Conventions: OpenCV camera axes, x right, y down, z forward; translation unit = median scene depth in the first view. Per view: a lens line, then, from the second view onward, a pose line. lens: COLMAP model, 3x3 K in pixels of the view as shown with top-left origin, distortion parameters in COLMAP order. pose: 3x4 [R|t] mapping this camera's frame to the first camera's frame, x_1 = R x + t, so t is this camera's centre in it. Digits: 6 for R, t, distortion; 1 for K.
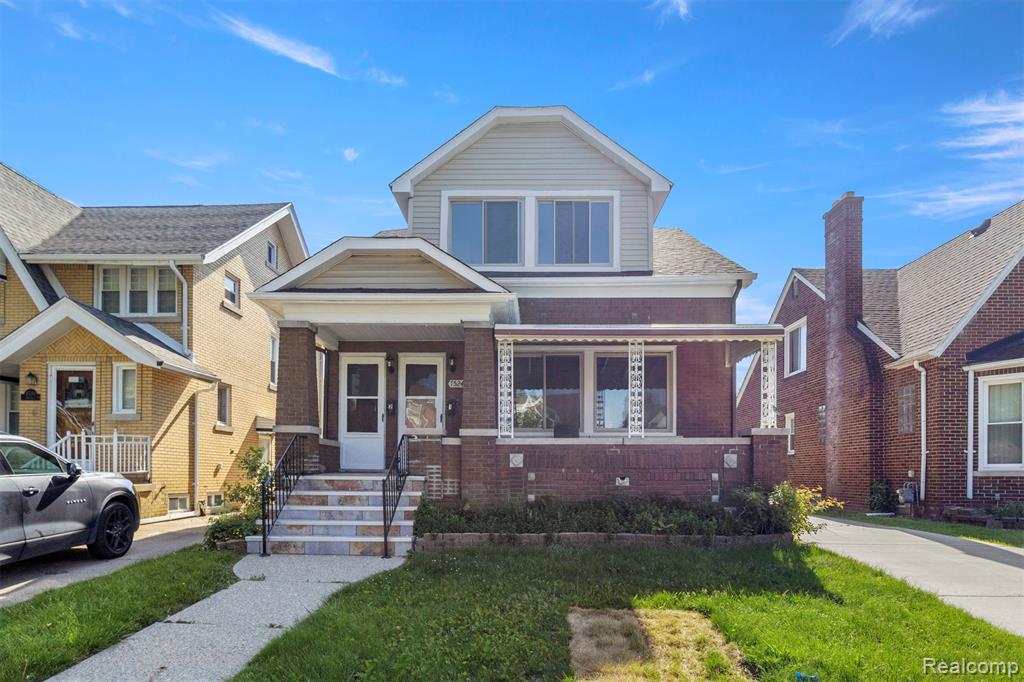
lens RADIAL K [[608.8, 0, 505.7], [0, 608.8, 368.7], [0, 0, 1]] dist [-0.020283, 0.000617]
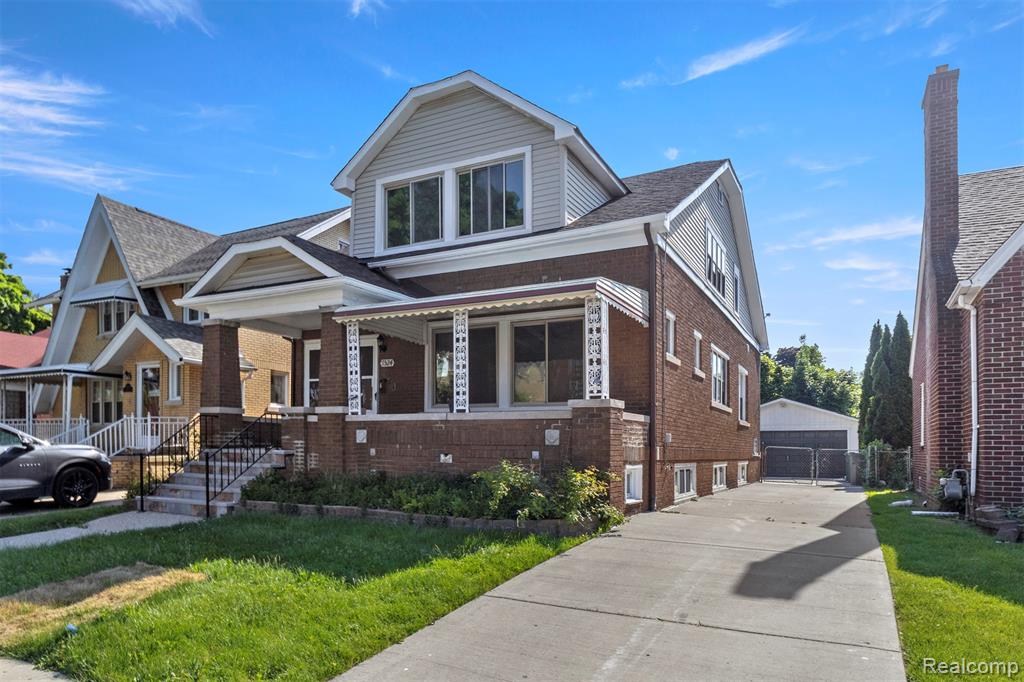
lens RADIAL K [[646.9, 0, 512.0], [0, 646.9, 341.0], [0, 0, 1]] dist [-0.009071, 0.000361]
pose [[0.889373, -0.066098, -0.452378, 0.626605], [0.065979, 0.997692, -0.016061, 0.019298], [0.452396, -0.015564, 0.891681, 0.111987]]
